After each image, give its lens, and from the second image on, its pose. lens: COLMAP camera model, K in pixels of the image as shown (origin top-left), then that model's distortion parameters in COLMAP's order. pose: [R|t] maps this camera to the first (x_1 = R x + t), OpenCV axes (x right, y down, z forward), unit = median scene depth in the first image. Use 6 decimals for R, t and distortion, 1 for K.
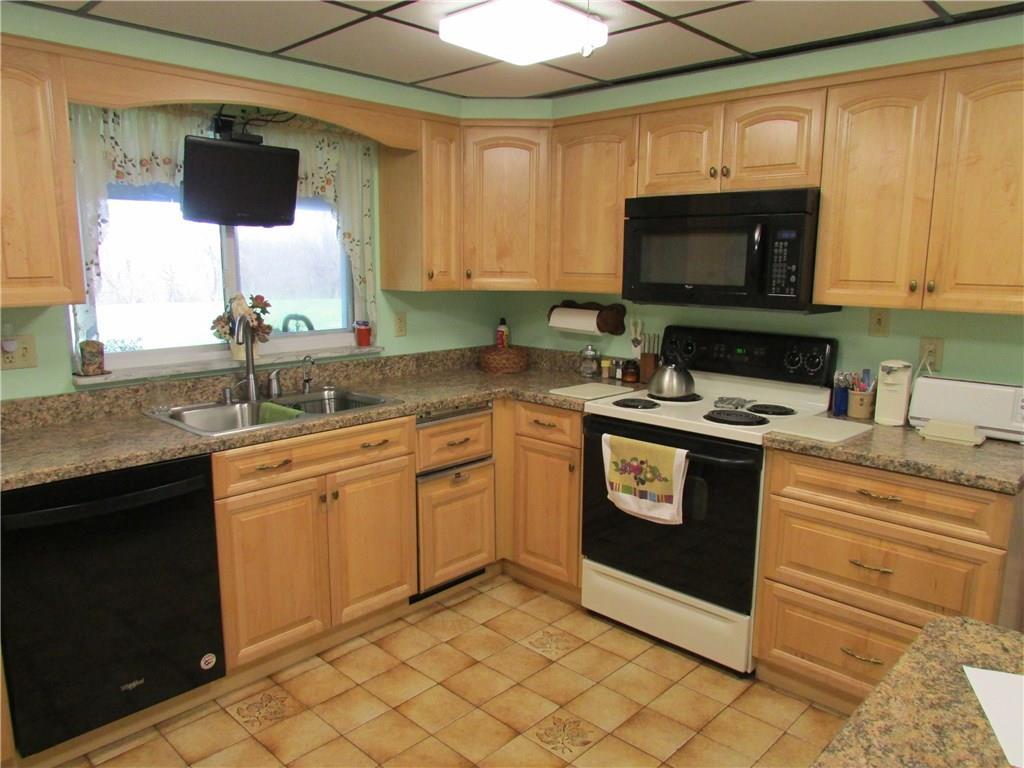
lens RADIAL K [[733.4, 0, 513.4], [0, 733.4, 386.3], [0, 0, 1]] dist [-0.033019, 0.013712]
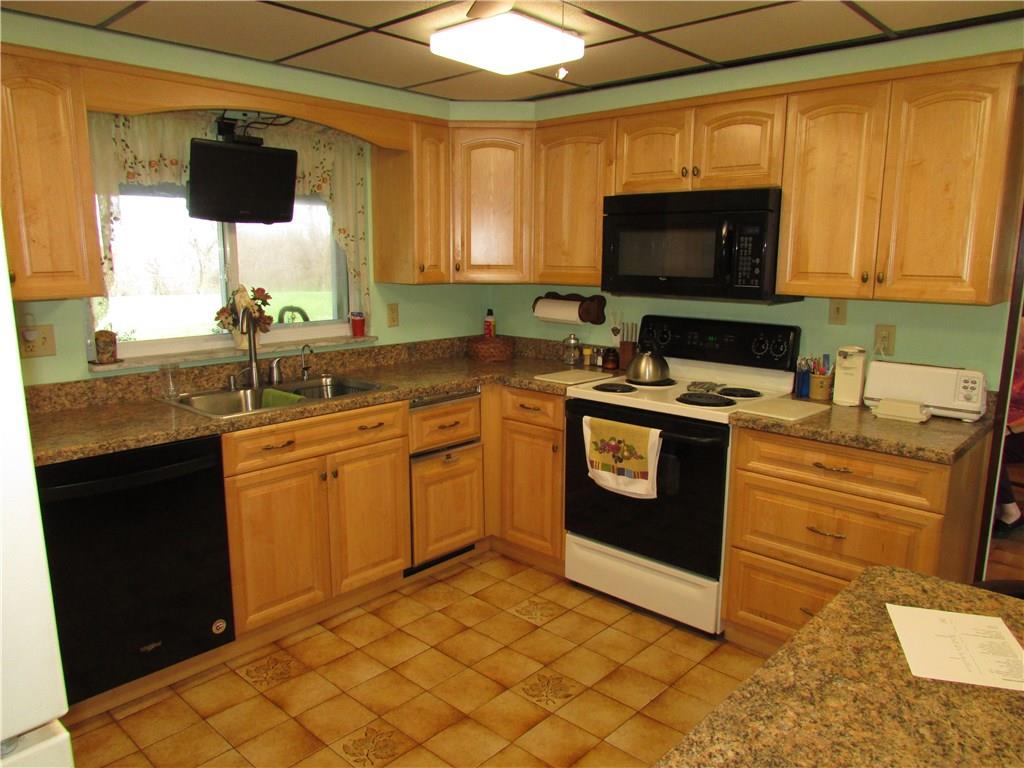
lens RADIAL K [[731.3, 0, 512.3], [0, 731.3, 386.0], [0, 0, 1]] dist [-0.022378, 0.001401]
pose [[0.999875, -0.005332, 0.014905, 0.001918], [0.005184, 0.999937, 0.009932, 0.010605], [-0.014957, -0.009853, 0.999840, -0.077087]]
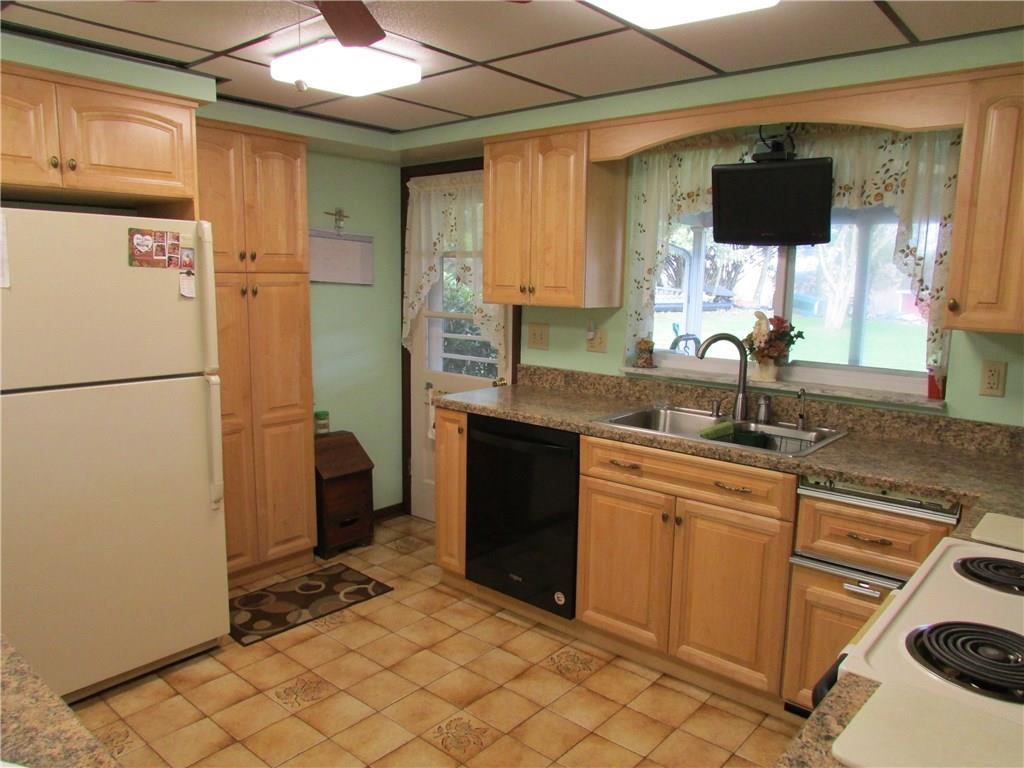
lens RADIAL K [[733.4, 0, 513.4], [0, 733.4, 386.3], [0, 0, 1]] dist [-0.033019, 0.013712]
pose [[0.053392, 0.150873, -0.987110, 0.674866], [-0.189970, 0.972002, 0.138289, -0.116830], [0.980337, 0.180138, 0.080558, 0.680011]]
